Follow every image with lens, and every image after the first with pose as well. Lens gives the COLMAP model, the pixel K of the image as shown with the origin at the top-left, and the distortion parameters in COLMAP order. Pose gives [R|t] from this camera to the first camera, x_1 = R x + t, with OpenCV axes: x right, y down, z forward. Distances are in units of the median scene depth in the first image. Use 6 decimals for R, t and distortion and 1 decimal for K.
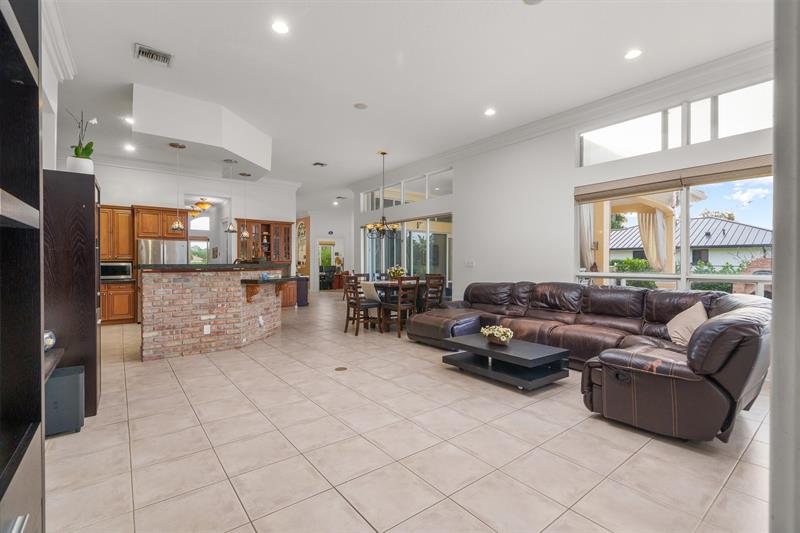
lens RADIAL K [[361.6, 0, 425.5], [0, 361.6, 269.4], [0, 0, 1]] dist [-0.029602, 0.000103]
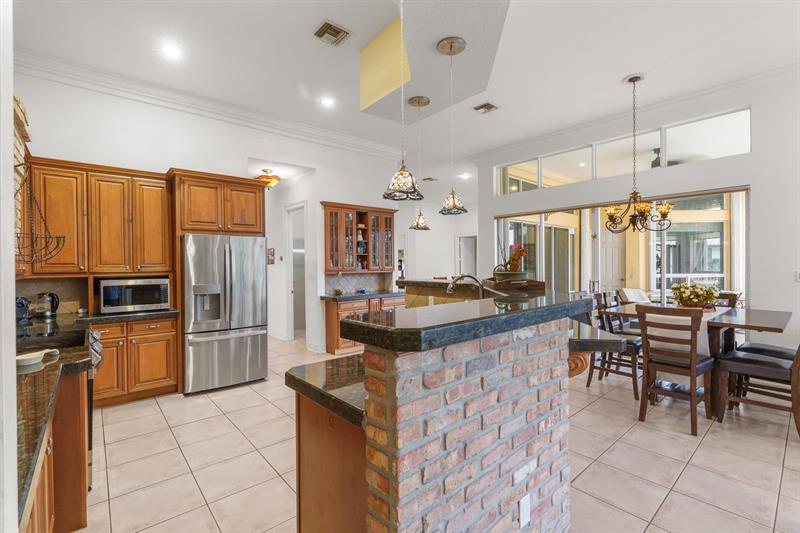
lens RADIAL K [[365.3, 0, 400.0], [0, 365.3, 266.5], [0, 0, 1]] dist [-0.001596, 0.000231]
pose [[0.999915, -0.003777, 0.012498, -0.467241], [0.003828, 0.999984, -0.004079, -0.031675], [-0.012482, 0.004127, 0.999914, 0.427715]]
